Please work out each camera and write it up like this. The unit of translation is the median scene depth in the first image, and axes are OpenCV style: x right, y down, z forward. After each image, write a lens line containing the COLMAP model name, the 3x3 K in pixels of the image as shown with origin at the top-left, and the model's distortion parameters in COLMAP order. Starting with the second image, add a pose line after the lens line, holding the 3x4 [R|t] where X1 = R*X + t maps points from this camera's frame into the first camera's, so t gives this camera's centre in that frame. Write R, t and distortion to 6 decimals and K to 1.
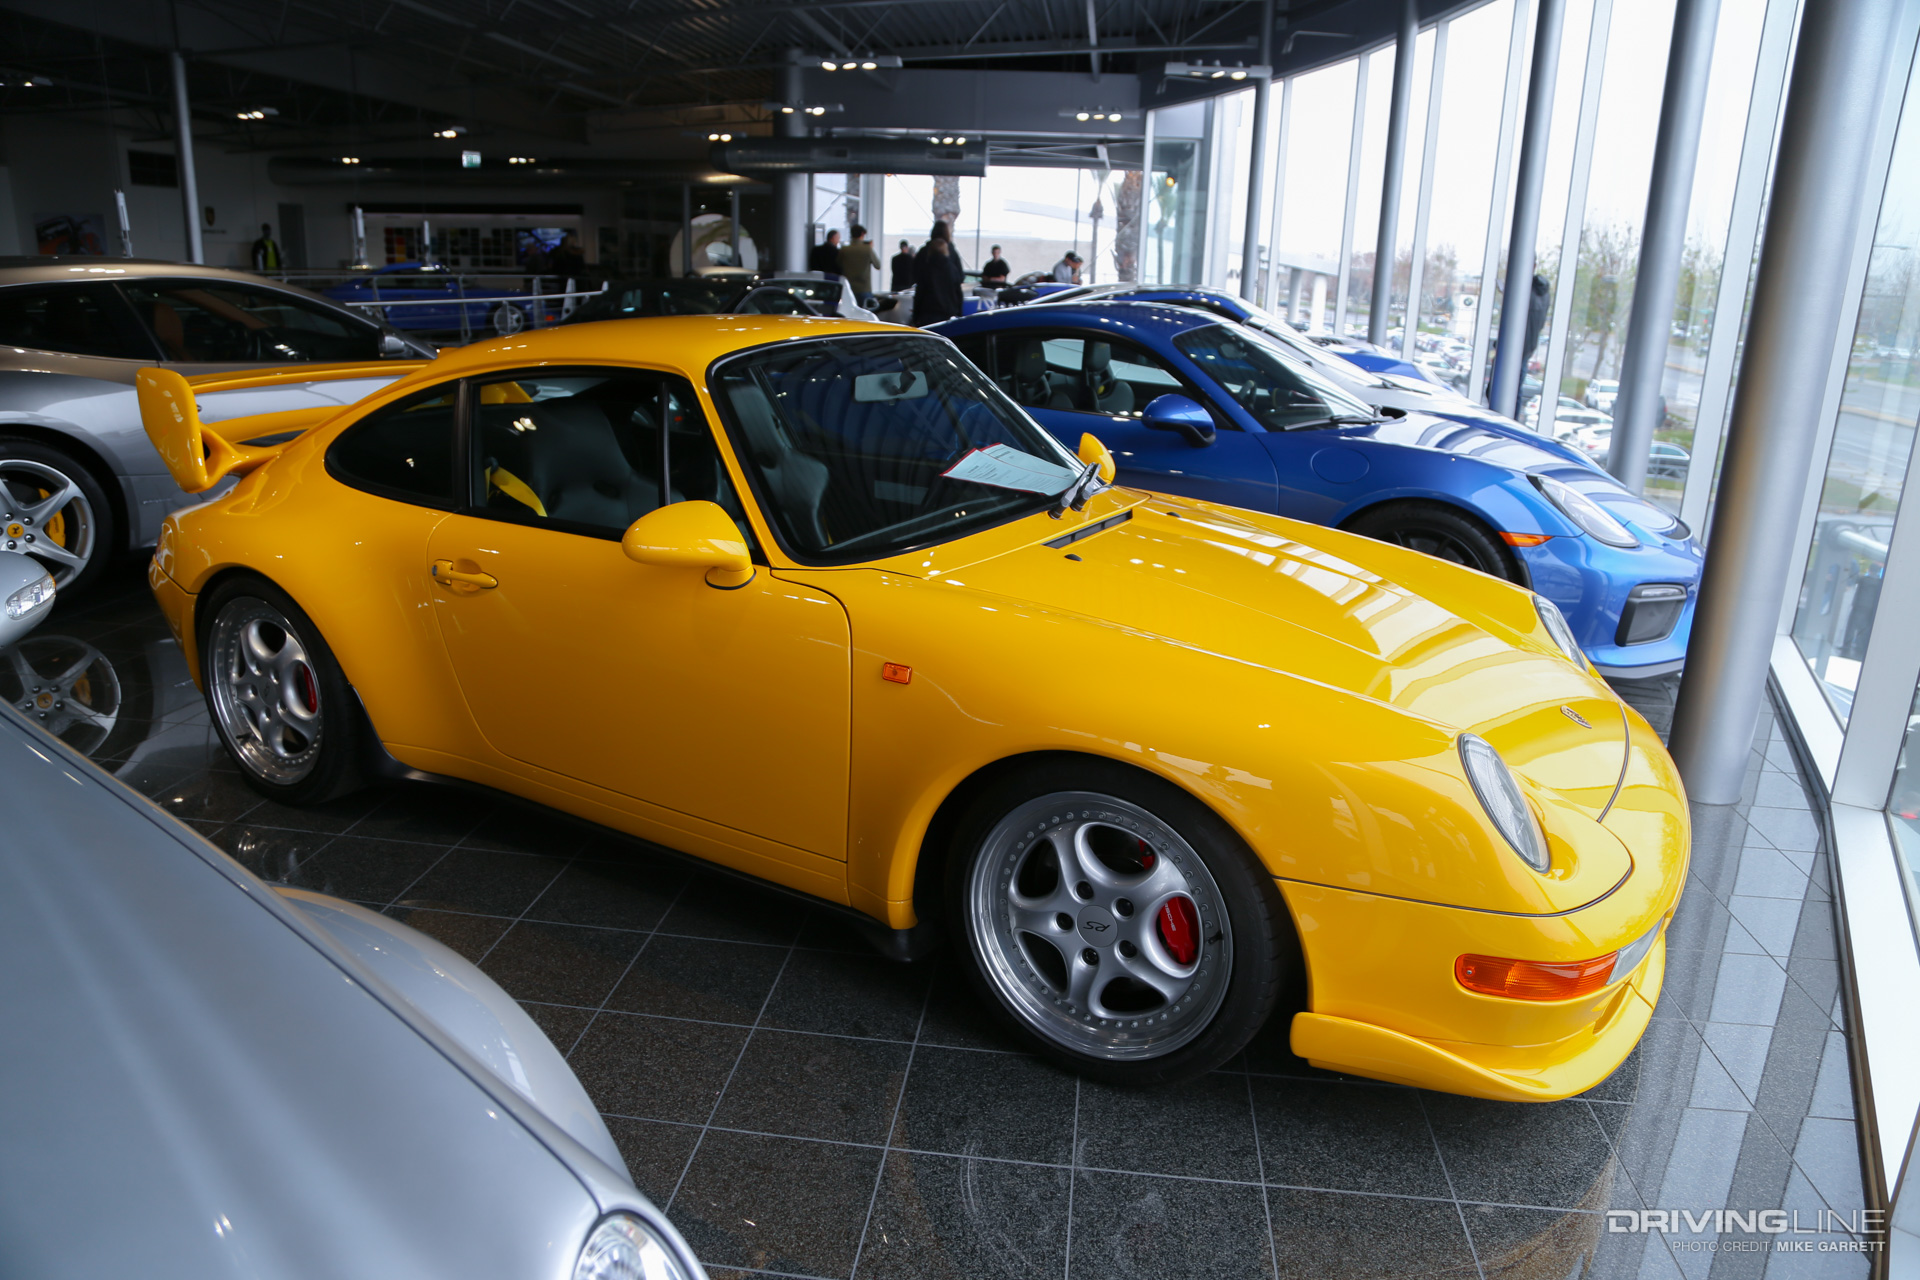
lens RADIAL K [[1274.1, 0, 960.0], [0, 1274.1, 640.0], [0, 0, 1]] dist [-0.131828, 0.074256]
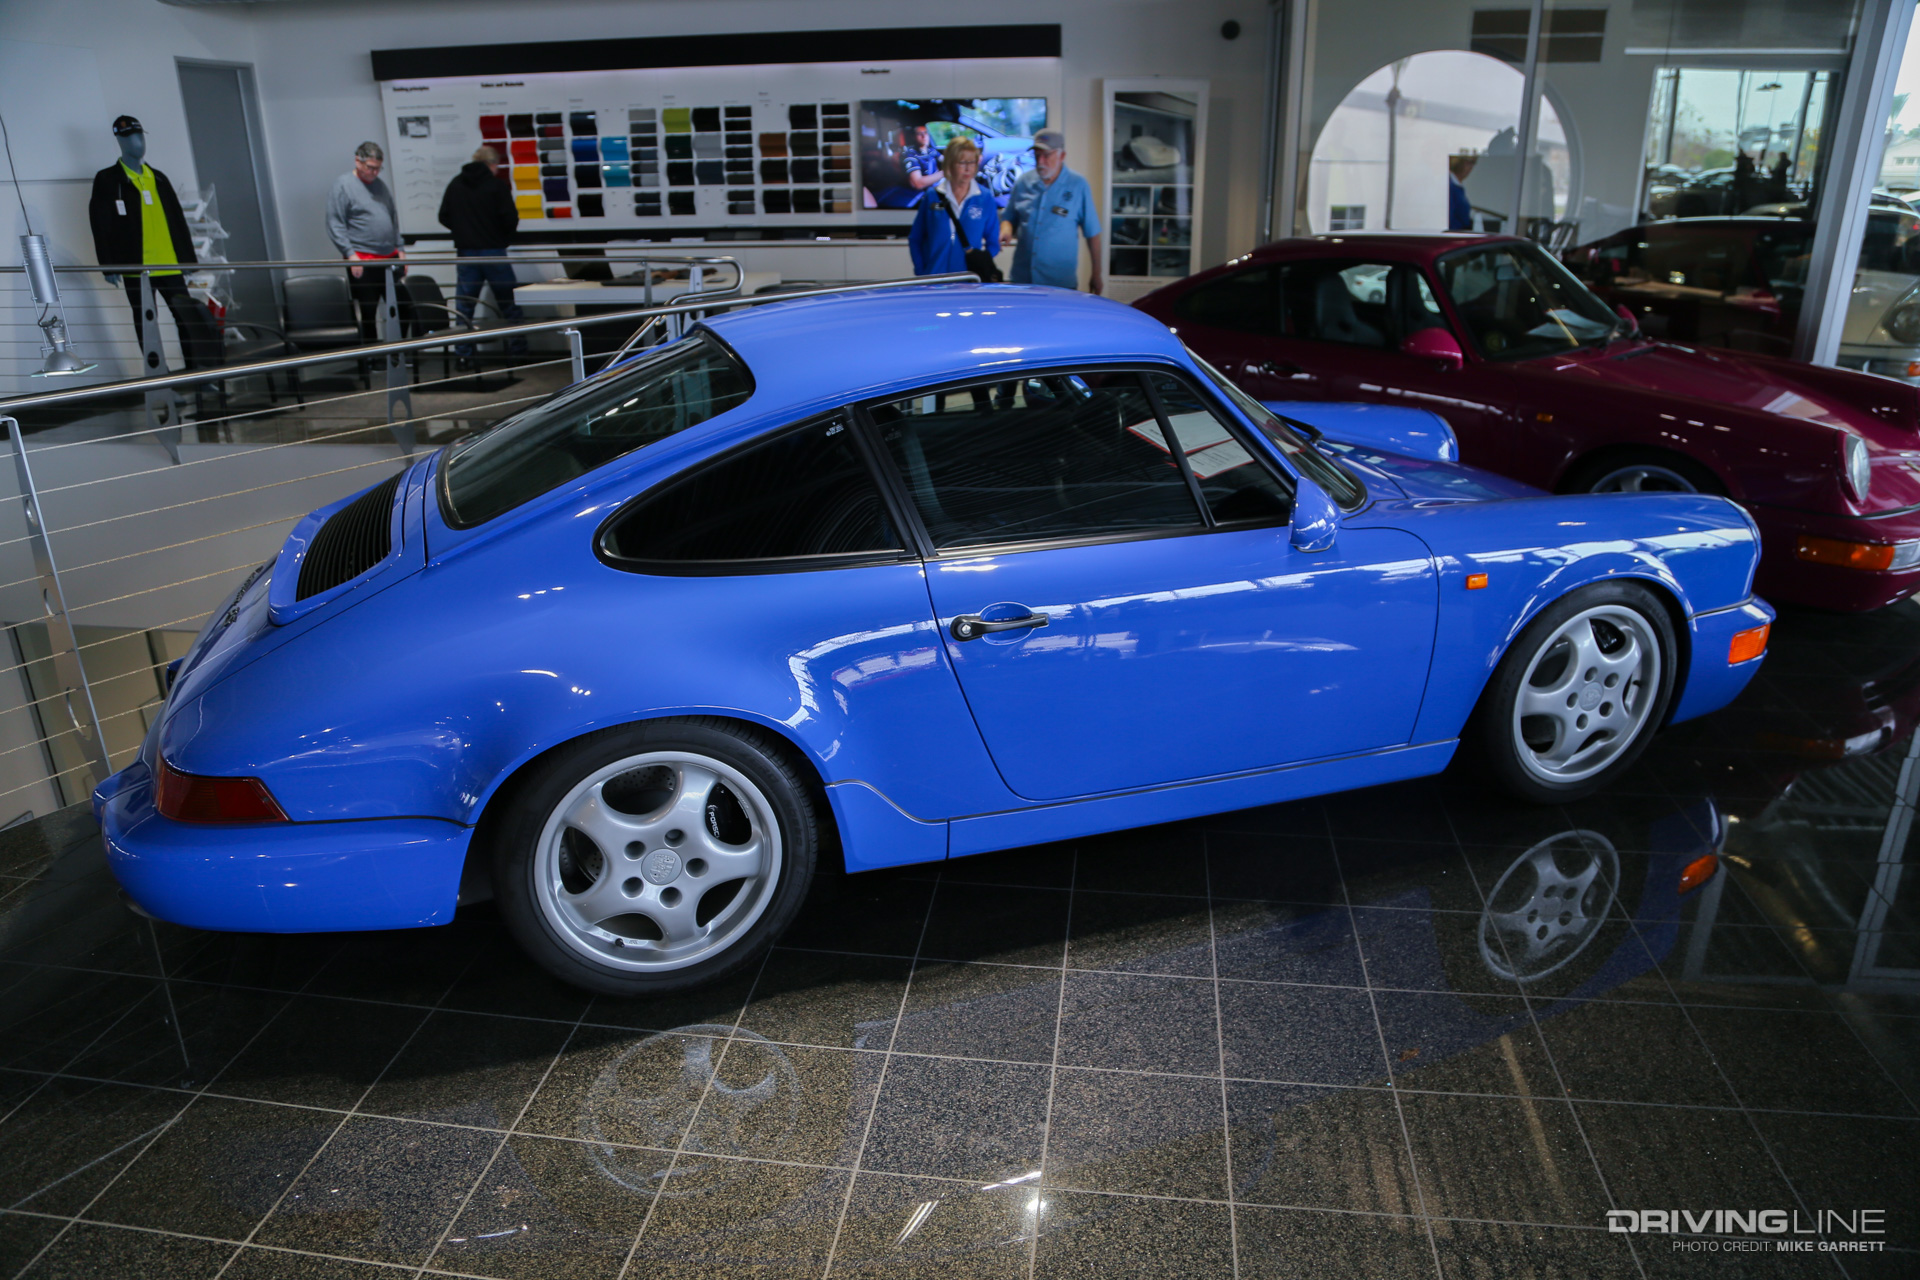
lens RADIAL K [[1274.1, 0, 960.0], [0, 1274.1, 640.0], [0, 0, 1]] dist [-0.131828, 0.074256]
pose [[0.998985, -0.035826, -0.027314, -0.323489], [0.037920, 0.996040, 0.080419, -0.206291], [0.024324, -0.081373, 0.996387, 0.632555]]
